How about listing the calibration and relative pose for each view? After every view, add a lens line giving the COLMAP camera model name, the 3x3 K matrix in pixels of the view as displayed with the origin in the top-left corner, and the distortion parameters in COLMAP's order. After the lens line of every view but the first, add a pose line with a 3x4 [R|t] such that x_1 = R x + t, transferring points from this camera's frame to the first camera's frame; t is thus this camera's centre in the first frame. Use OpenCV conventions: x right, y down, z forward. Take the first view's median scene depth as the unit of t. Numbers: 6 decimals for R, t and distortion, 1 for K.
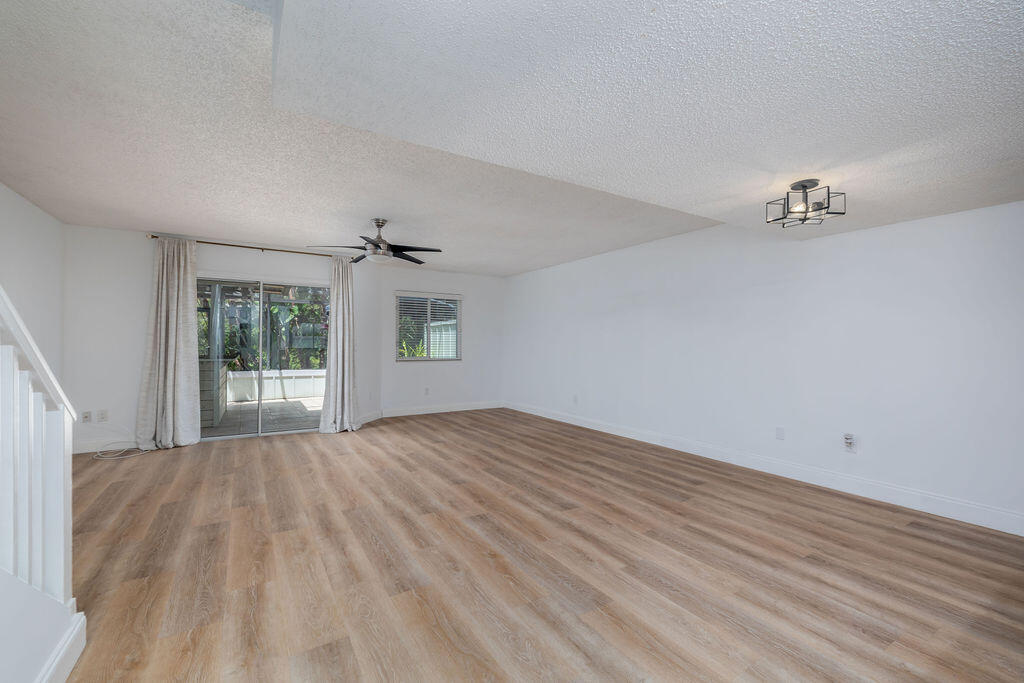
lens RADIAL K [[428.4, 0, 509.1], [0, 428.4, 345.2], [0, 0, 1]] dist [0.000735, -0.001060]
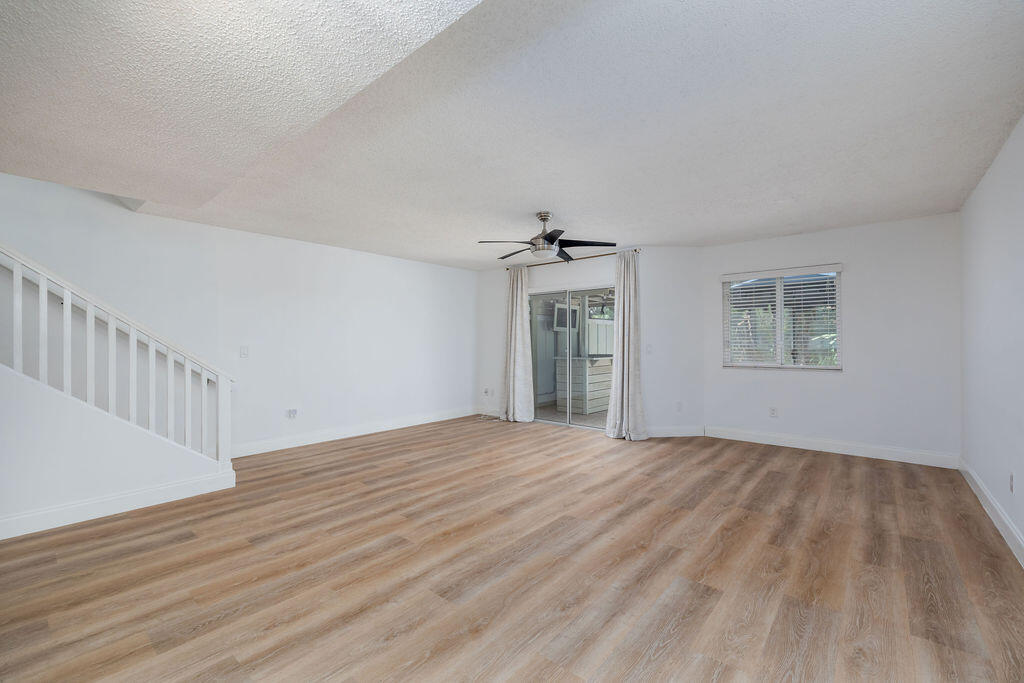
lens RADIAL K [[428.4, 0, 509.3], [0, 428.4, 347.2], [0, 0, 1]] dist [0.000735, -0.001060]
pose [[0.308465, 0.002605, -0.951232, 0.614008], [0.001049, 0.999995, 0.003079, -0.001511], [0.951235, -0.001948, 0.308461, 0.687504]]
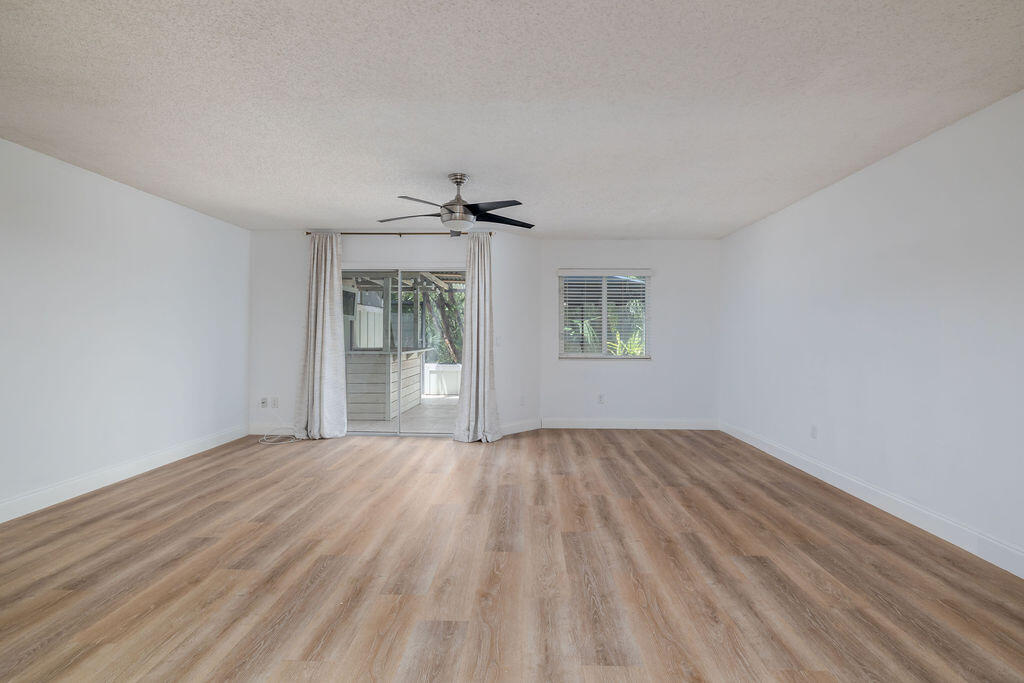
lens RADIAL K [[485.0, 0, 513.3], [0, 485.0, 335.8], [0, 0, 1]] dist [-0.008734, 0.001515]
pose [[0.835530, -0.001094, -0.549443, 0.277243], [-0.001844, 0.999987, -0.004795, -0.000515], [0.549441, 0.005020, 0.835517, 0.355520]]
